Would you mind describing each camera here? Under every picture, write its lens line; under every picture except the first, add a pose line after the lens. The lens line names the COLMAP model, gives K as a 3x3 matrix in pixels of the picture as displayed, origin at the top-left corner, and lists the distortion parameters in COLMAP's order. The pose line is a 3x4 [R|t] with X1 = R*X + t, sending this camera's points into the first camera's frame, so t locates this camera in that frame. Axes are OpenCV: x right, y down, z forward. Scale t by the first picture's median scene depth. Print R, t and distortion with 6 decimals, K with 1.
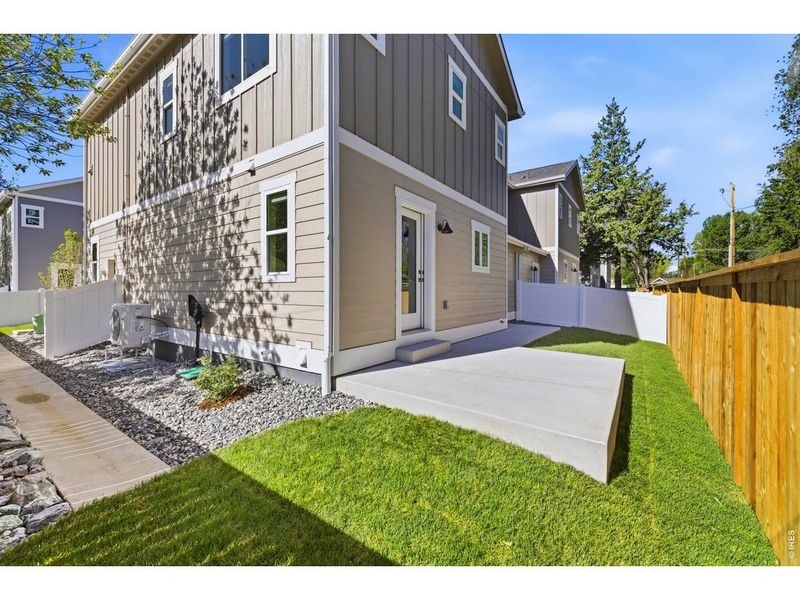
lens RADIAL K [[336.3, 0, 396.7], [0, 336.3, 300.8], [0, 0, 1]] dist [0.001362, -0.000334]
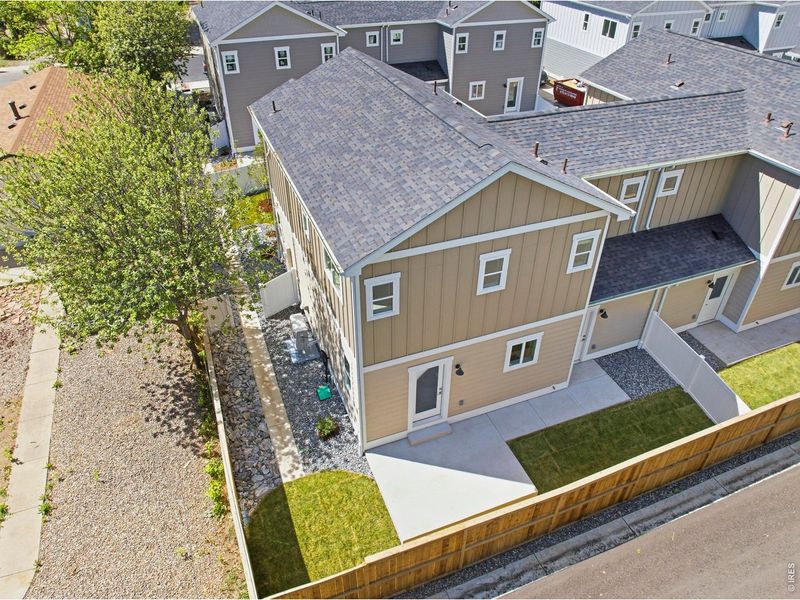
lens RADIAL K [[557.8, 0, 401.5], [0, 557.8, 299.7], [0, 0, 1]] dist [-0.004722, -0.002496]
pose [[0.843192, 0.317836, -0.433599, 0.667548], [-0.020745, 0.825161, 0.564516, -1.379205], [0.537213, -0.467000, 0.702362, -0.510877]]
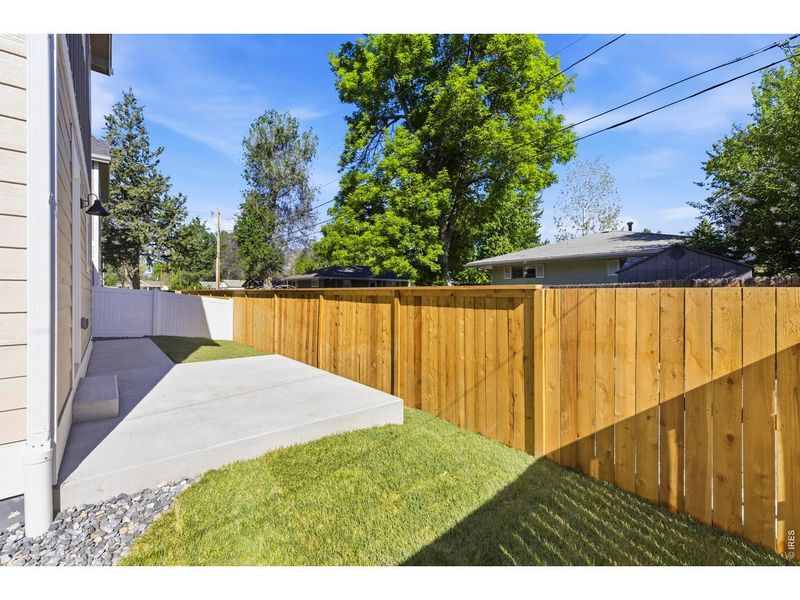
lens RADIAL K [[336.3, 0, 403.2], [0, 336.3, 297.3], [0, 0, 1]] dist [0.001362, -0.000334]
pose [[0.222938, -0.010033, 0.974781, -0.308449], [0.027764, 0.999607, 0.003939, -0.018897], [-0.974437, 0.026185, 0.223129, 0.219163]]
